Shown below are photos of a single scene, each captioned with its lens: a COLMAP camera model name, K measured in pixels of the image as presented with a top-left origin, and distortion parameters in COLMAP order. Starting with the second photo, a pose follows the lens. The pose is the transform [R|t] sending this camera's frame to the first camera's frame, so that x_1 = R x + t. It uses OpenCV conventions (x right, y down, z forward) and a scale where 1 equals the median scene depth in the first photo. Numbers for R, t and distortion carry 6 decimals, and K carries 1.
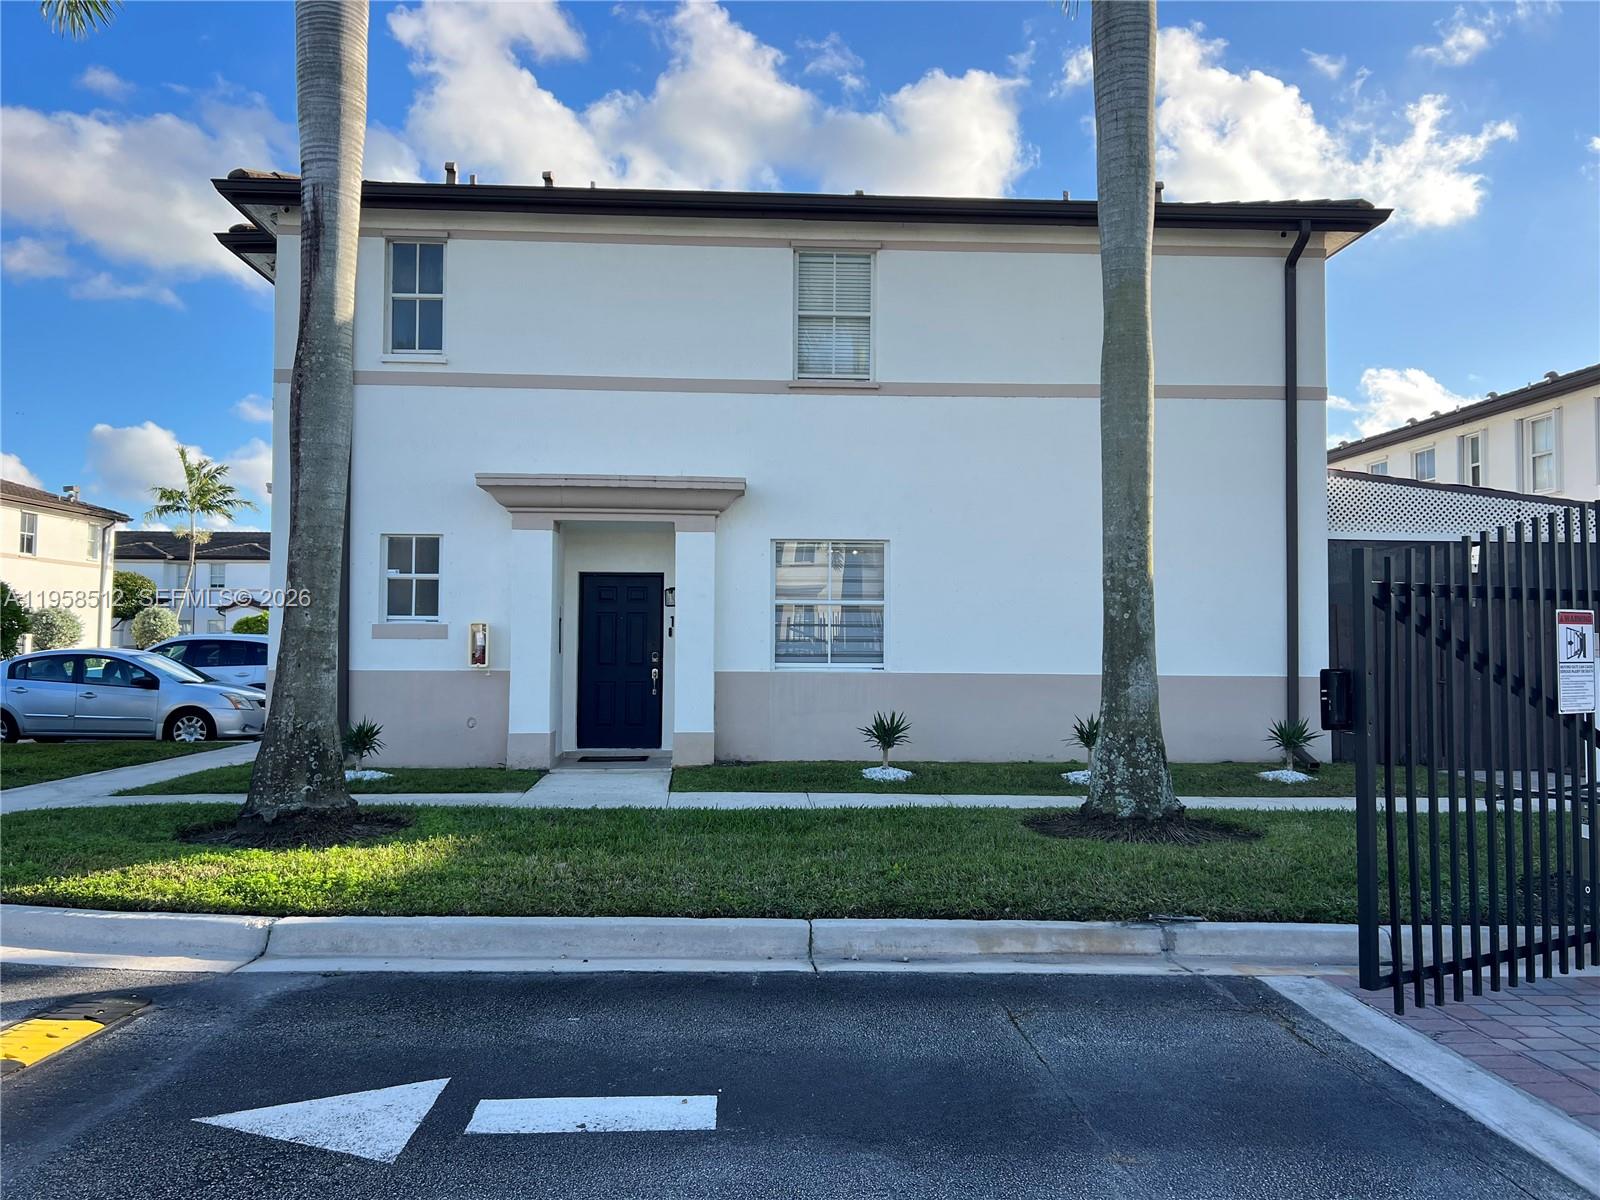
lens RADIAL K [[1199.4, 0, 799.0], [0, 1199.4, 582.9], [0, 0, 1]] dist [0.077163, -0.086190]
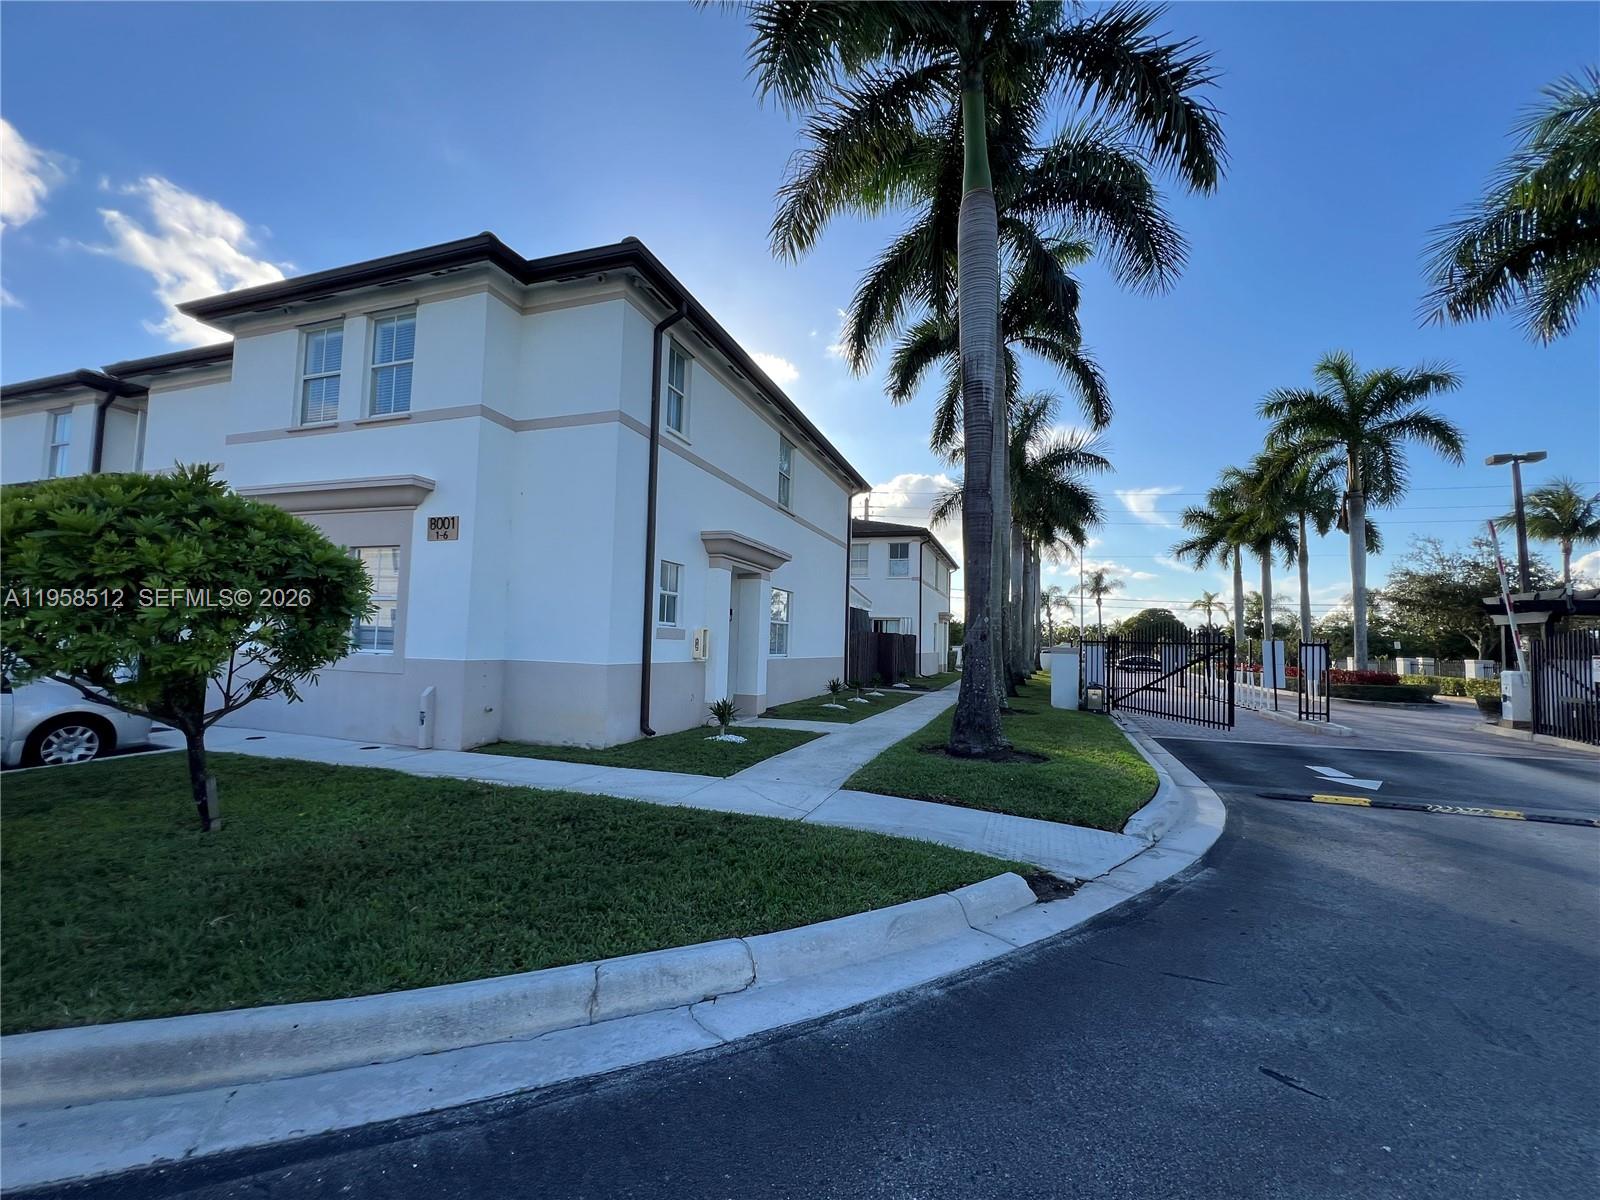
lens RADIAL K [[646.7, 0, 804.7], [0, 646.7, 597.4], [0, 0, 1]] dist [0.002003, -0.008434]
pose [[0.373713, 0.072705, 0.924690, -0.699146], [-0.071368, 0.996222, -0.049486, 0.018704], [-0.924794, -0.047500, 0.377490, 0.443726]]
